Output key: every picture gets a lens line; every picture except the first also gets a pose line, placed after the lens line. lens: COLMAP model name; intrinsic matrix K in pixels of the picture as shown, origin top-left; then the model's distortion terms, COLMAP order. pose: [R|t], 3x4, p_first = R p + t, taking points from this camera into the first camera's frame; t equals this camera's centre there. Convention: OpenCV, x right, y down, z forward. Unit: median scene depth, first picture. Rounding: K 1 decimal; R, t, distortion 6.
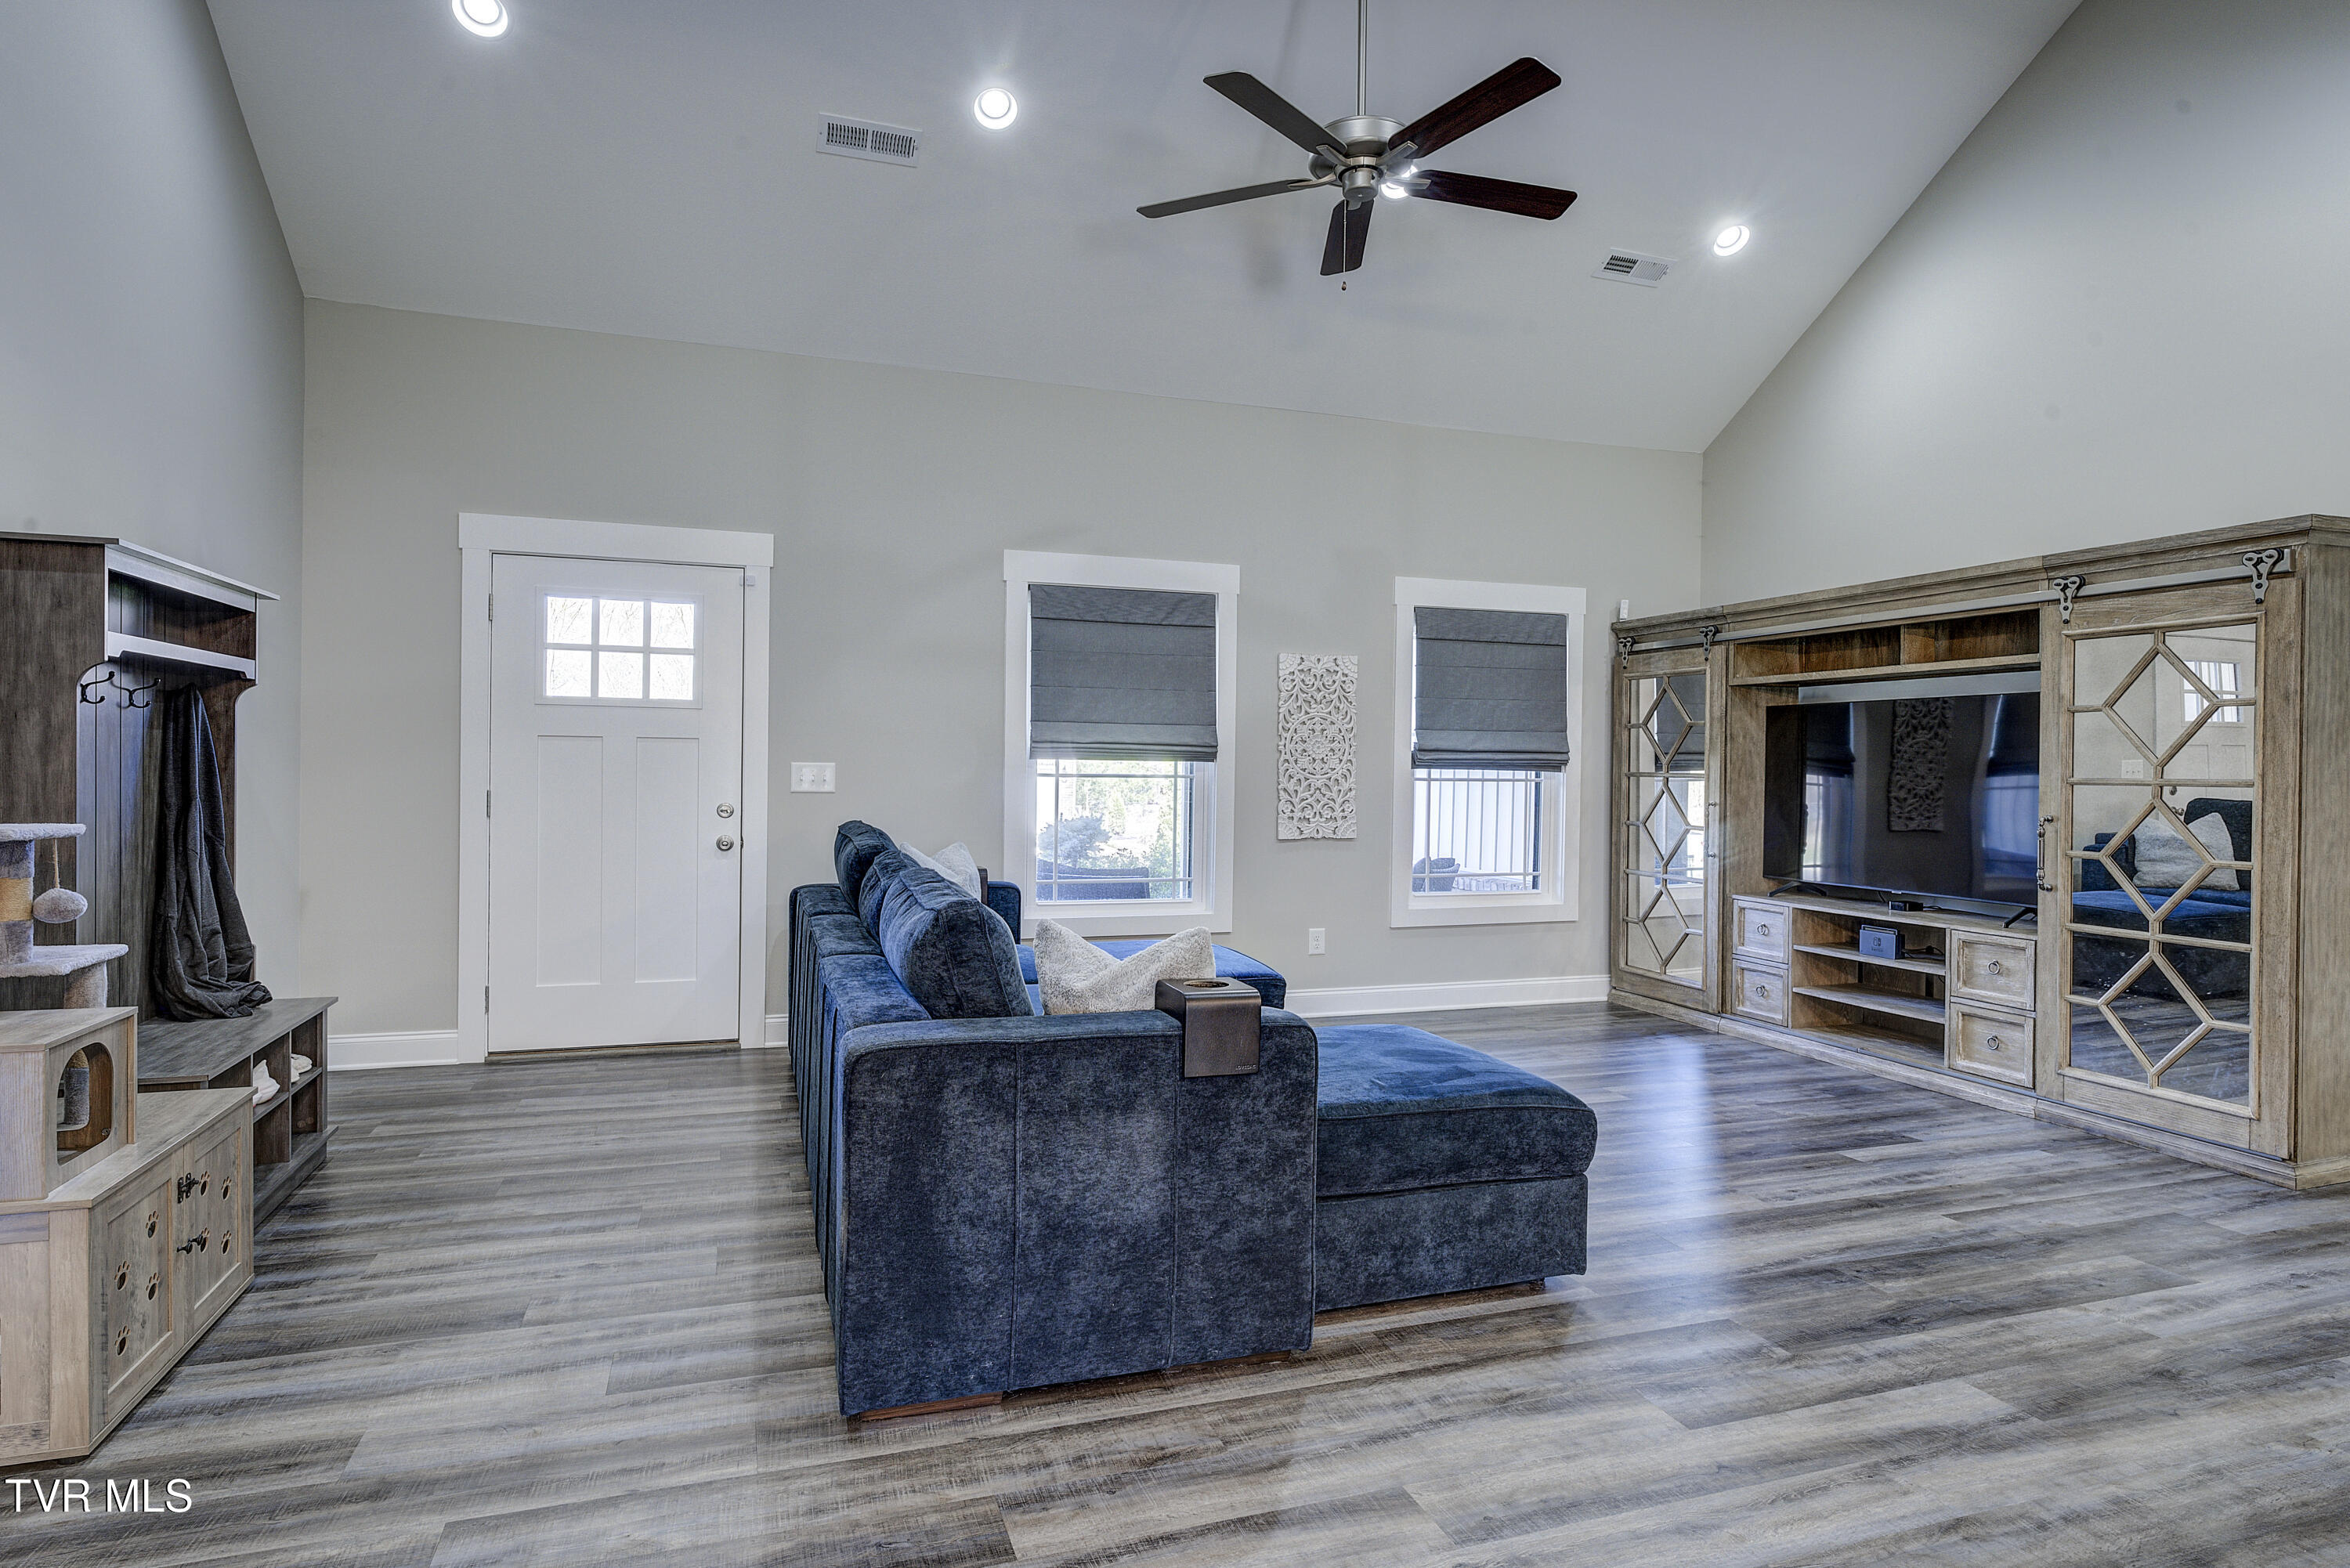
lens RADIAL K [[1259.5, 0, 1342.7], [0, 1259.5, 784.9], [0, 0, 1]] dist [-0.001875, -0.000207]
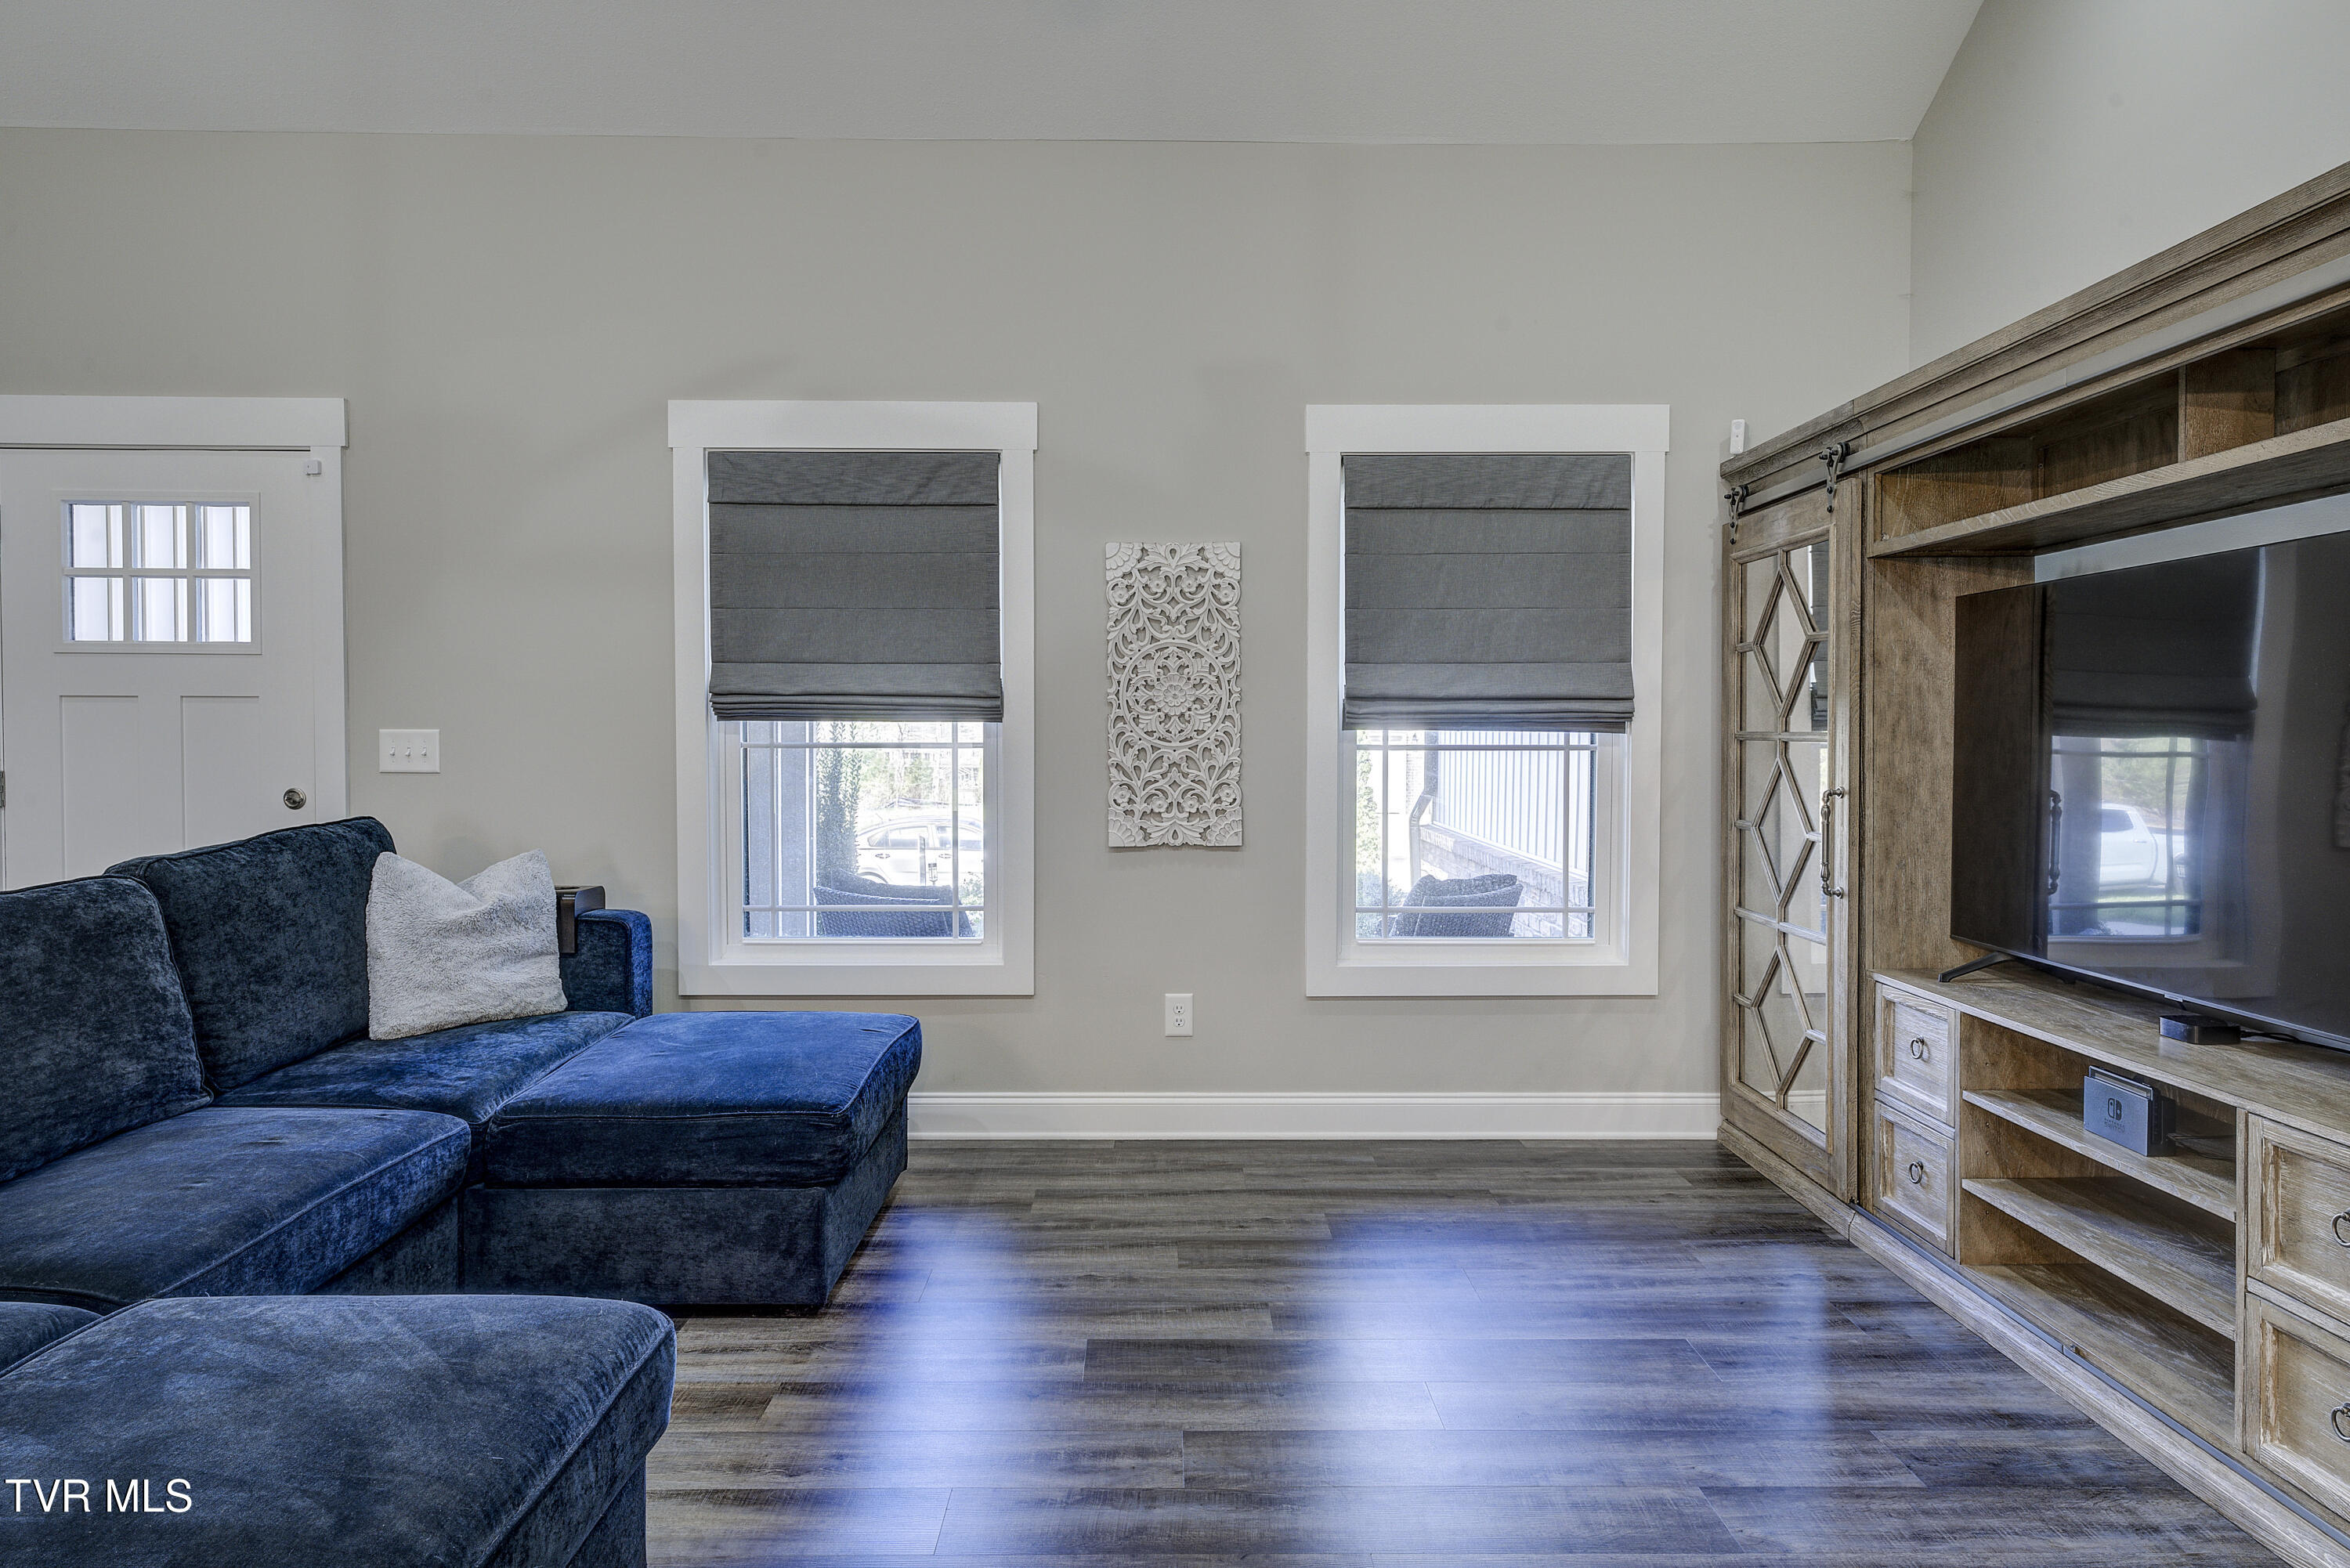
lens RADIAL K [[1515.6, 0, 1237.1], [0, 1515.6, 772.4], [0, 0, 1]] dist [0.006924, 0.000925]
pose [[0.947424, -0.001140, -0.319979, 0.249595], [0.004923, 0.999927, 0.011013, -0.000882], [0.319943, -0.012010, 0.947361, 0.326810]]
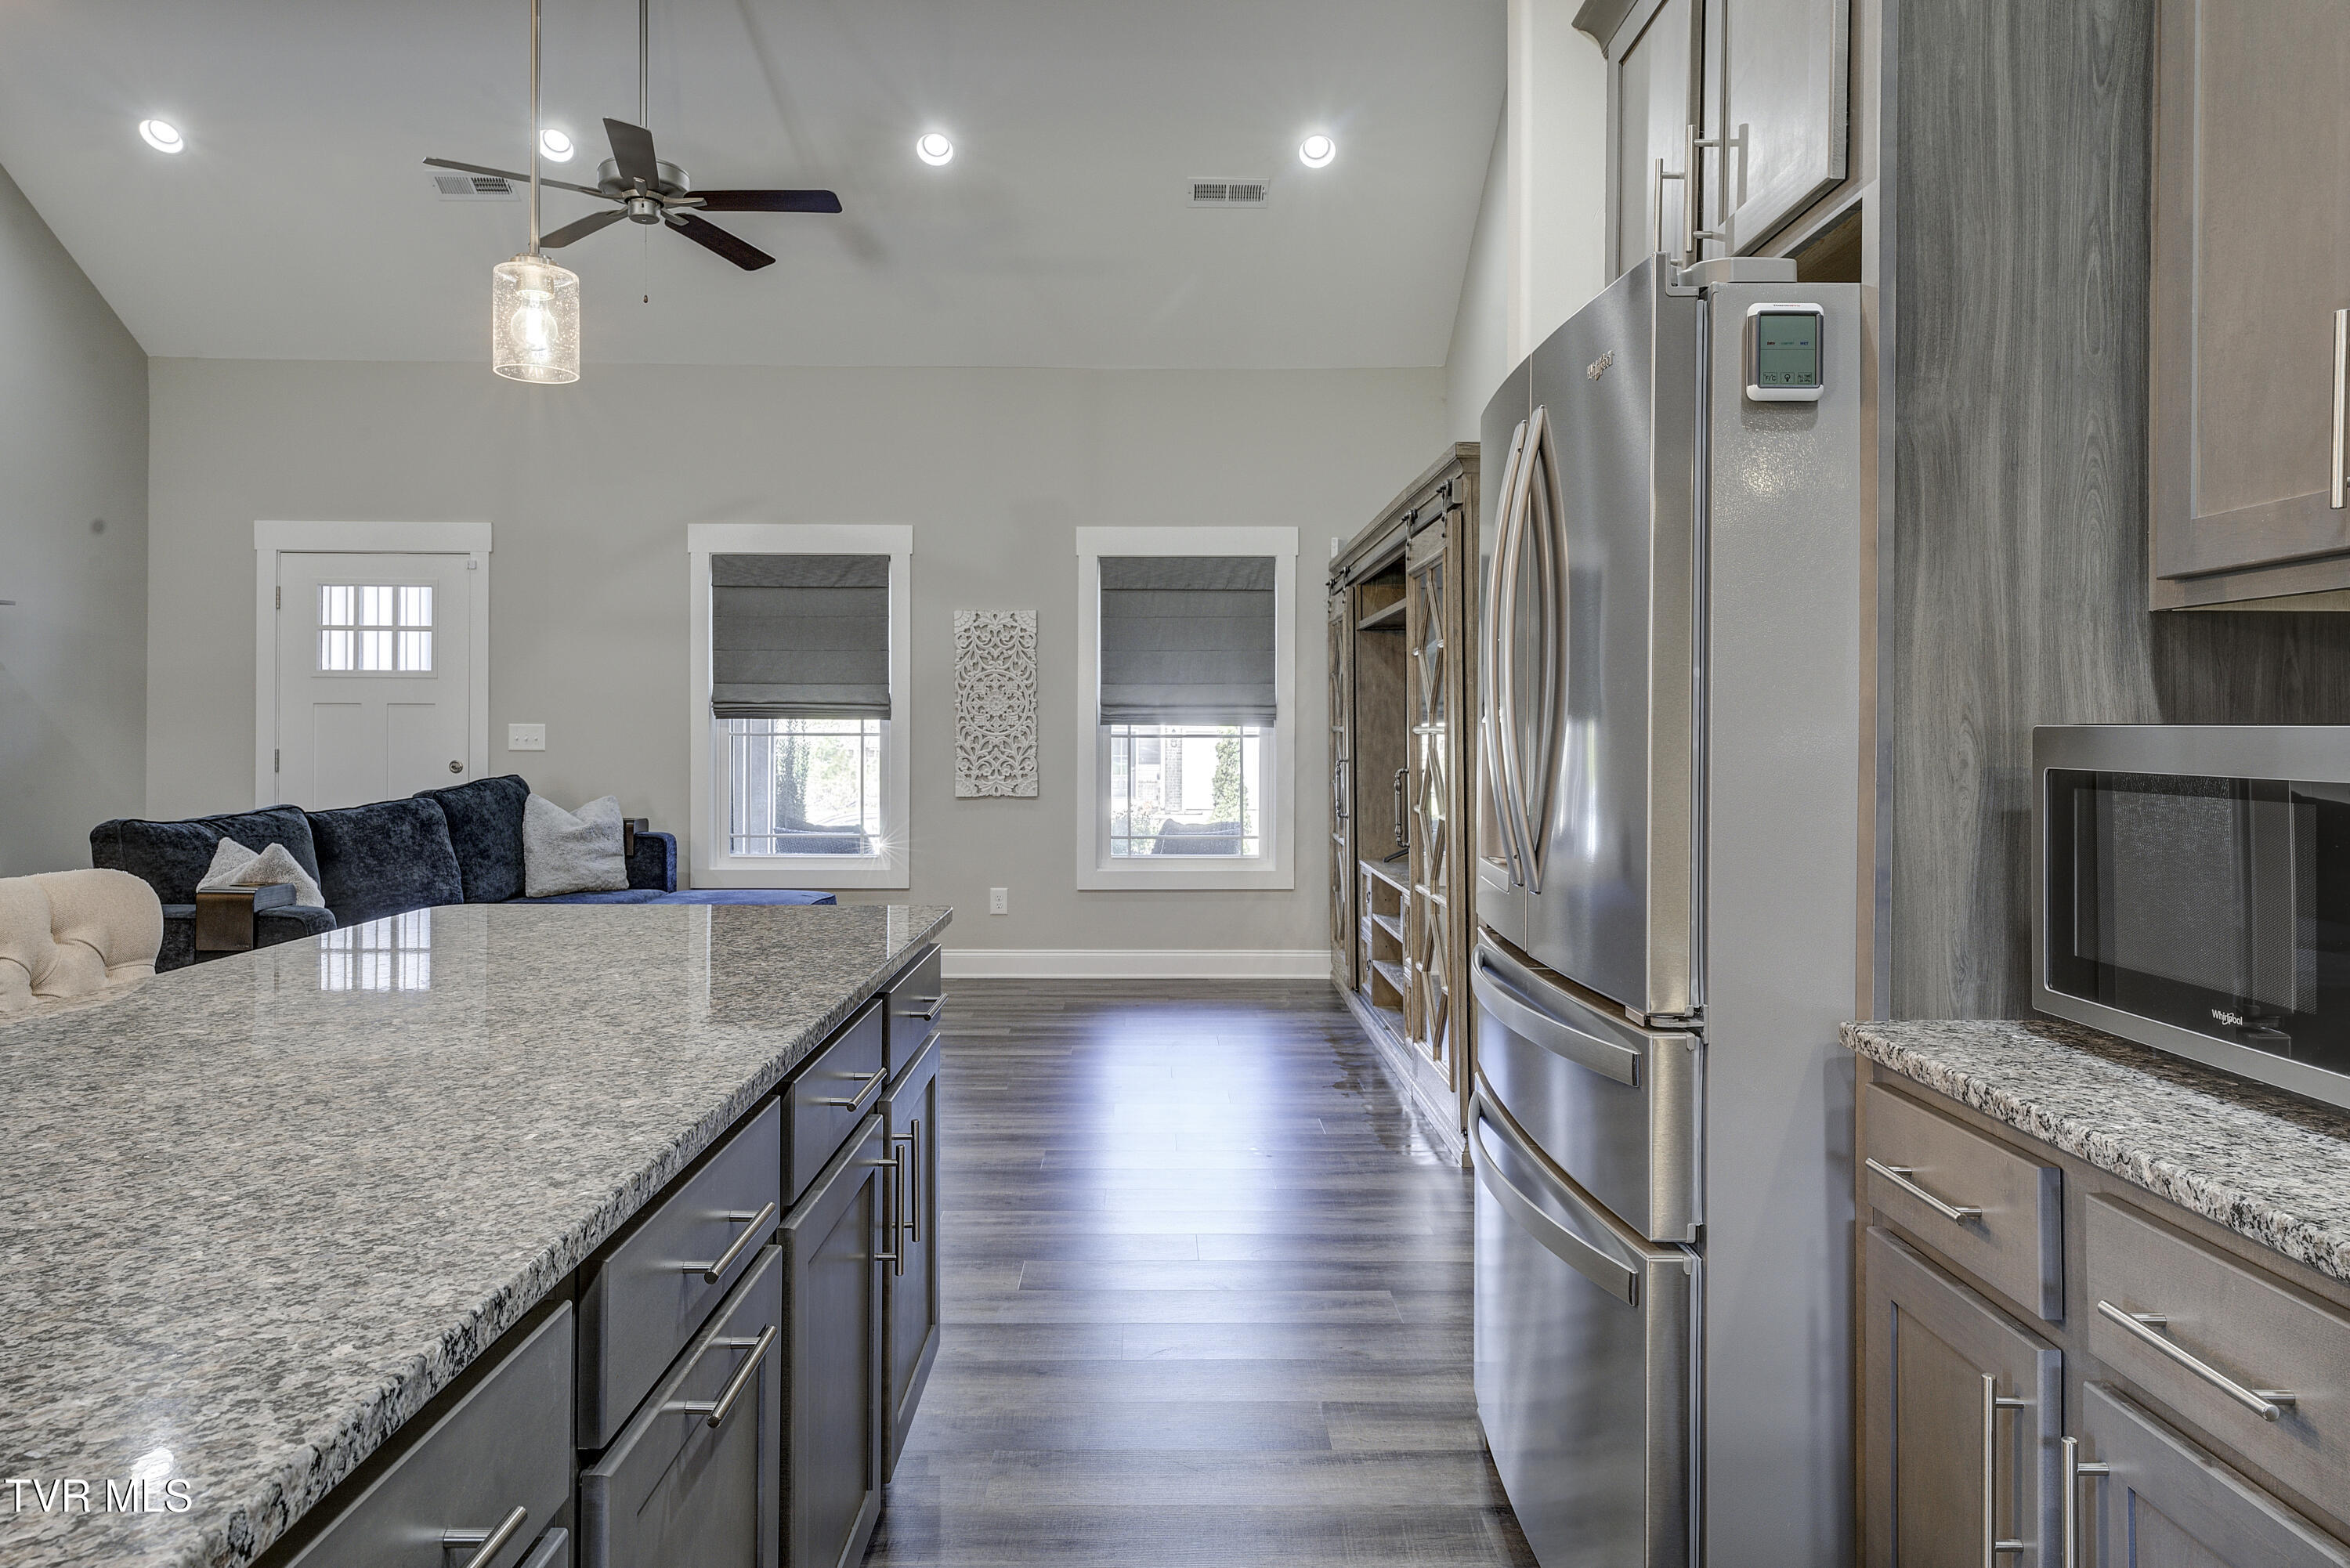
lens RADIAL K [[1513.0, 0, 1176.7], [0, 1513.0, 729.7], [0, 0, 1]] dist [0.015354, -0.001541]
pose [[0.943613, -0.008014, -0.330953, 0.521258], [0.003339, 0.999887, -0.014690, 0.008355], [0.331033, 0.012757, 0.943533, -0.074614]]
